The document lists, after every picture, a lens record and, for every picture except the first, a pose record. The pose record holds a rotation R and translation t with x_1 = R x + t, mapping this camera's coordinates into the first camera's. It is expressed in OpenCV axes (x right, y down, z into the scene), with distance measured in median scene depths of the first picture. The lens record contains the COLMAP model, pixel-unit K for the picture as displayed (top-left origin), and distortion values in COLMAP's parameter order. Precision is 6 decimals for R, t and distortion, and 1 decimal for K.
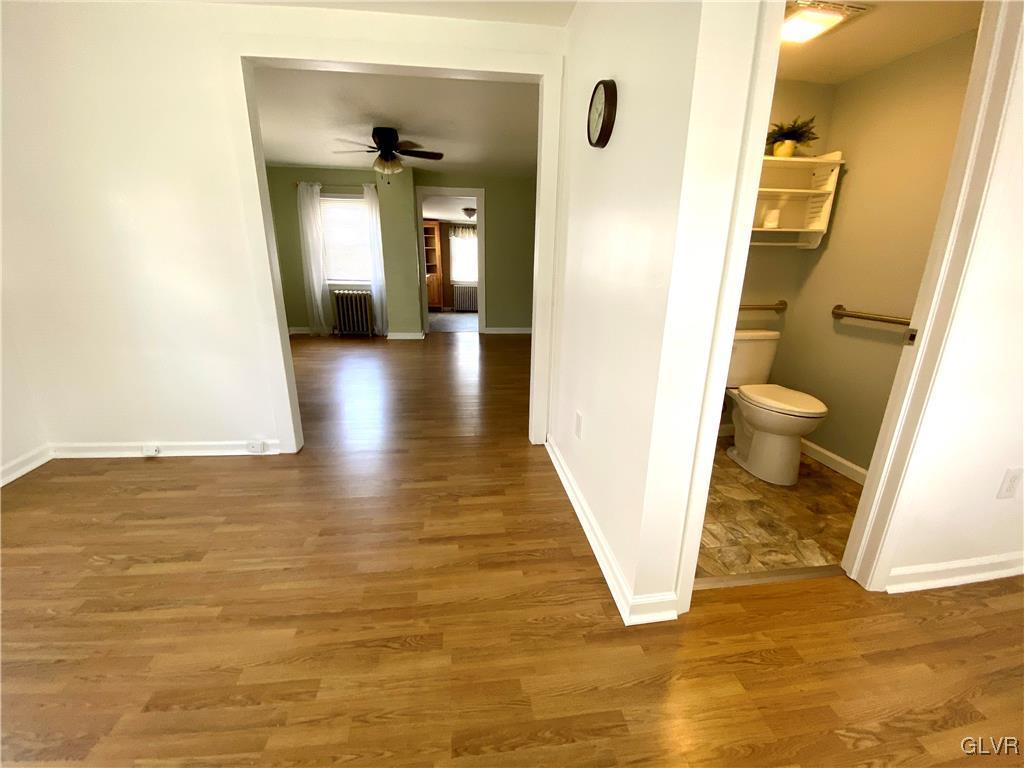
lens RADIAL K [[416.3, 0, 513.0], [0, 416.3, 379.4], [0, 0, 1]] dist [0.026197, -0.023173]
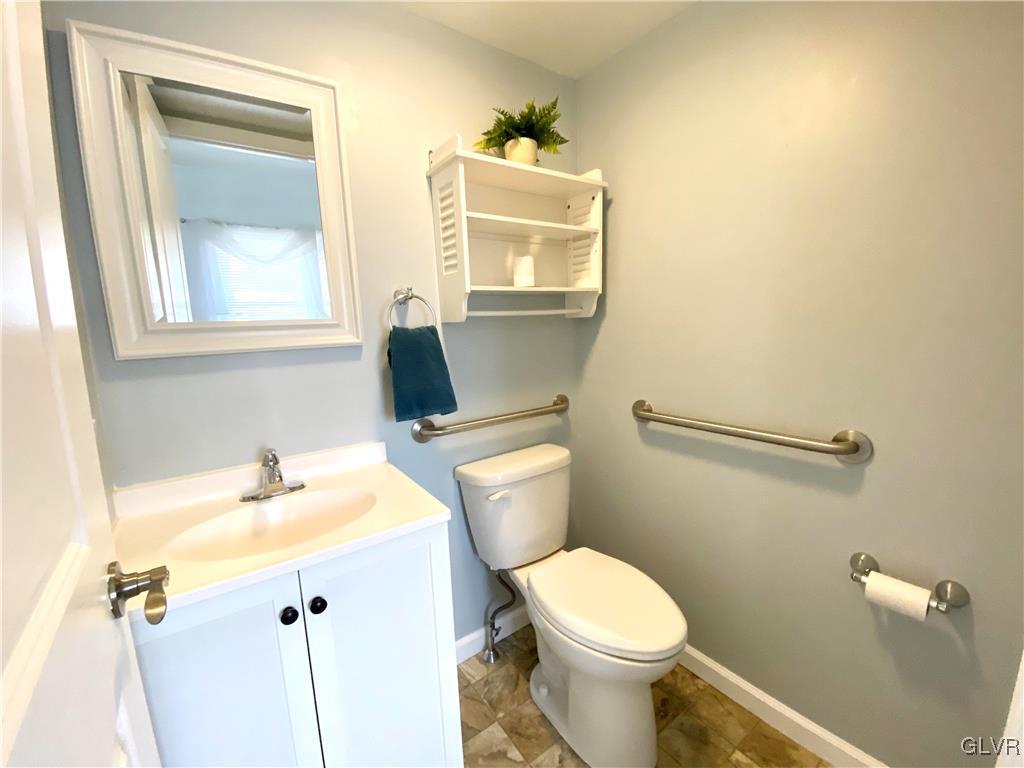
lens RADIAL K [[416.3, 0, 513.0], [0, 416.3, 379.4], [0, 0, 1]] dist [0.026197, -0.023173]
pose [[0.879123, -0.108341, 0.464118, 0.321709], [0.177651, 0.978130, -0.108175, -0.177711], [-0.442248, 0.177550, 0.879143, 0.529469]]
